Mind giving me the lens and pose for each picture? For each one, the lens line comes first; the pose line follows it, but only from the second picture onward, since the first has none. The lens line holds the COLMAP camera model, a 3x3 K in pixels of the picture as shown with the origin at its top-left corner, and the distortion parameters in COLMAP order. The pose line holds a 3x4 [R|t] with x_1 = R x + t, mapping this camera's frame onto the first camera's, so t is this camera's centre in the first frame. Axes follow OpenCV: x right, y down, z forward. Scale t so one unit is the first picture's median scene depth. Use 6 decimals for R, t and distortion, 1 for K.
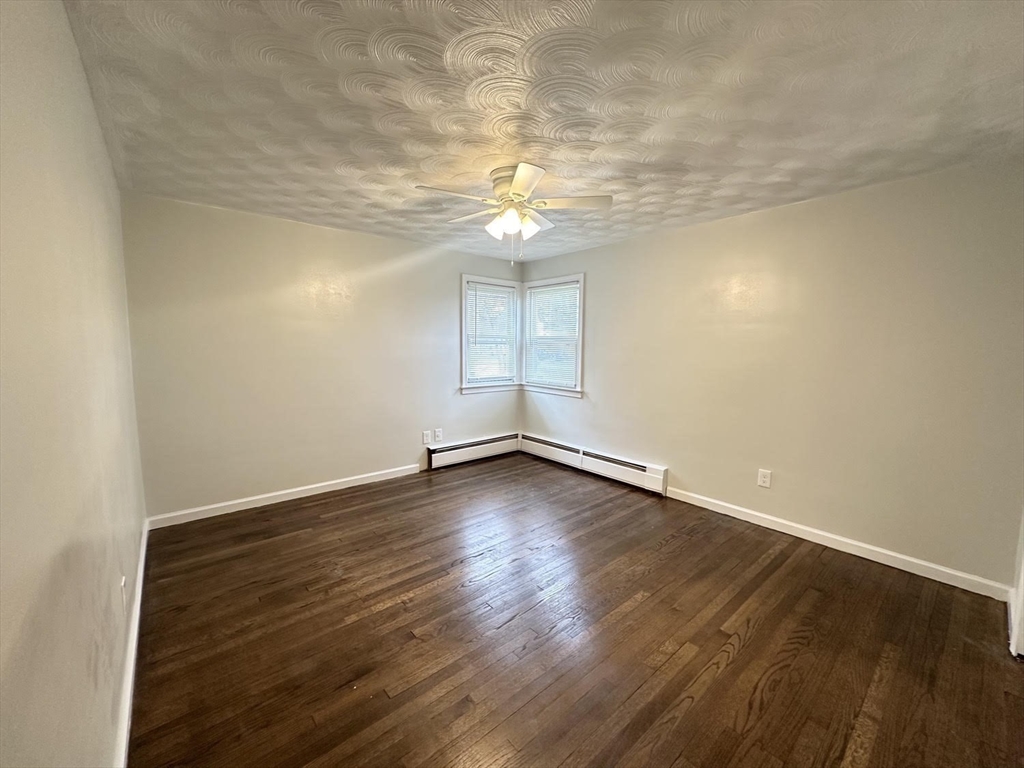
lens RADIAL K [[405.0, 0, 512.4], [0, 405.0, 384.4], [0, 0, 1]] dist [-0.001232, 0.000355]
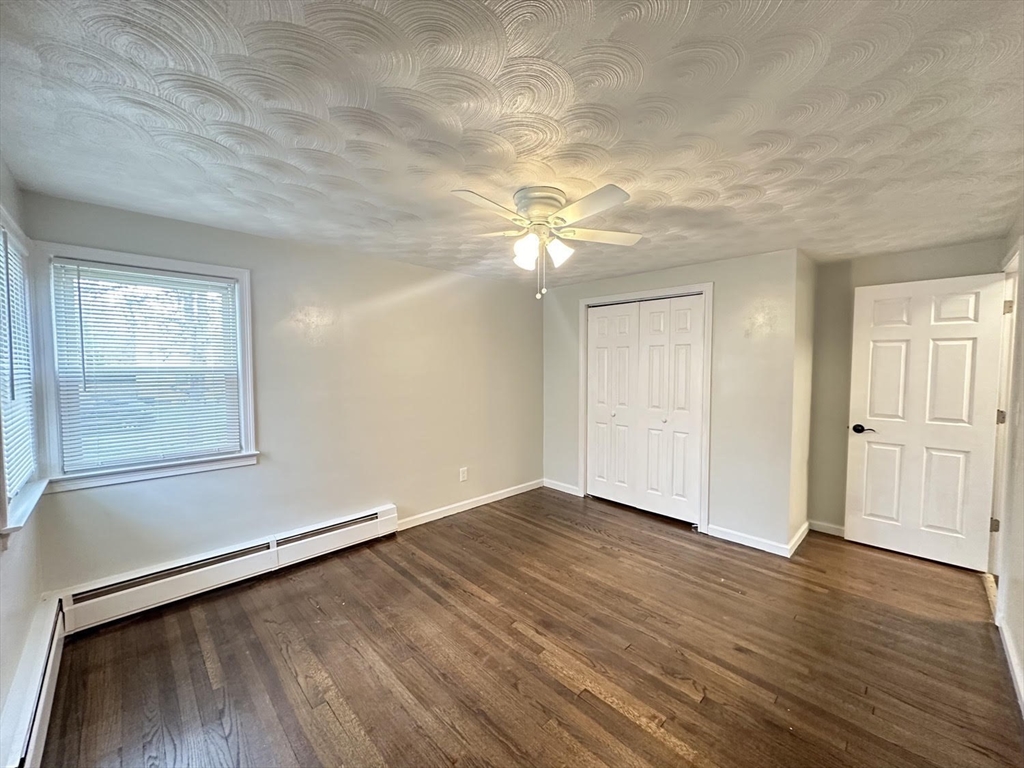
lens RADIAL K [[405.0, 0, 511.1], [0, 405.0, 383.8], [0, 0, 1]] dist [-0.001232, 0.000355]
pose [[-0.068008, -0.063295, 0.995675, -0.586174], [0.092550, 0.993282, 0.069465, -0.119908], [-0.993383, 0.096874, -0.061693, 0.753385]]
